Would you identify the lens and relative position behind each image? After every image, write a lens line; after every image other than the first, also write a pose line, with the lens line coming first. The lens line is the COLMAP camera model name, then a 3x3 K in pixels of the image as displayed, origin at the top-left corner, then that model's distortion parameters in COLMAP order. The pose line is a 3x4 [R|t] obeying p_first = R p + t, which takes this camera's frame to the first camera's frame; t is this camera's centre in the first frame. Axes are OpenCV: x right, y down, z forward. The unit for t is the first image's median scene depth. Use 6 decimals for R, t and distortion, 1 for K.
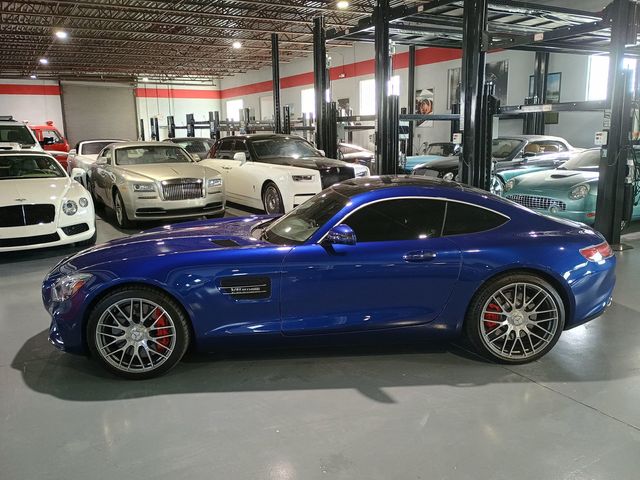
lens RADIAL K [[562.9, 0, 325.4], [0, 562.9, 243.0], [0, 0, 1]] dist [0.061679, -0.080460]
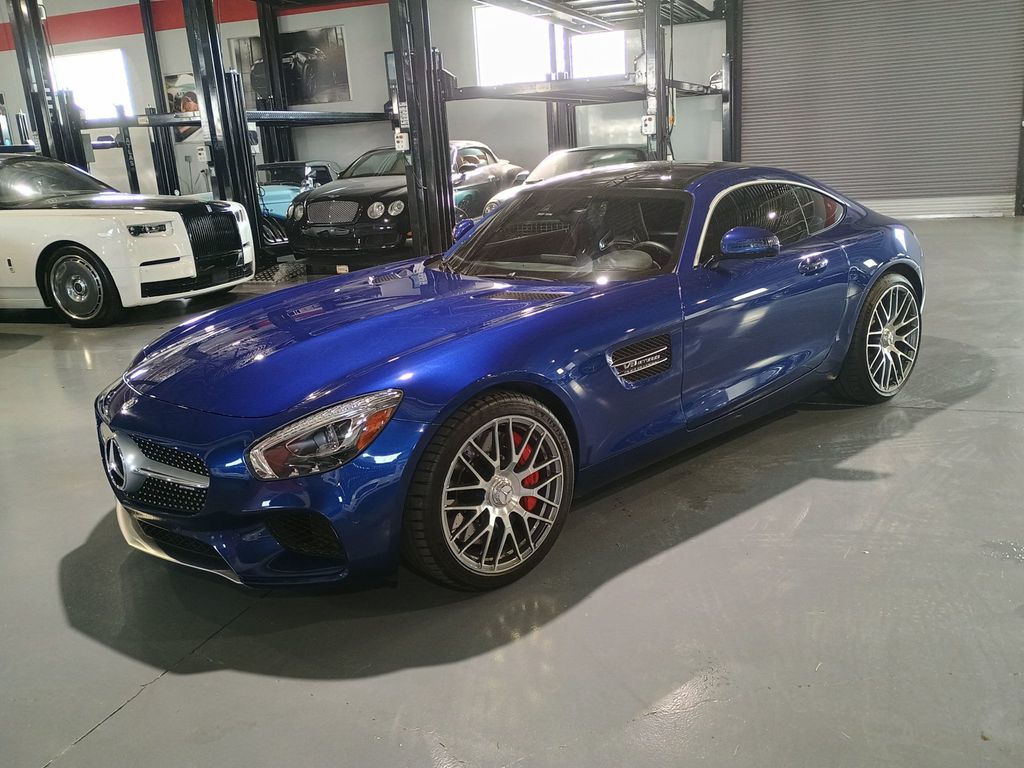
lens RADIAL K [[900.6, 0, 520.7], [0, 900.6, 388.9], [0, 0, 1]] dist [0.061679, -0.080460]
pose [[0.772294, -0.197976, 0.603628, -0.753658], [0.170295, 0.979941, 0.103519, -0.003965], [-0.612014, 0.022848, 0.790517, 0.363036]]
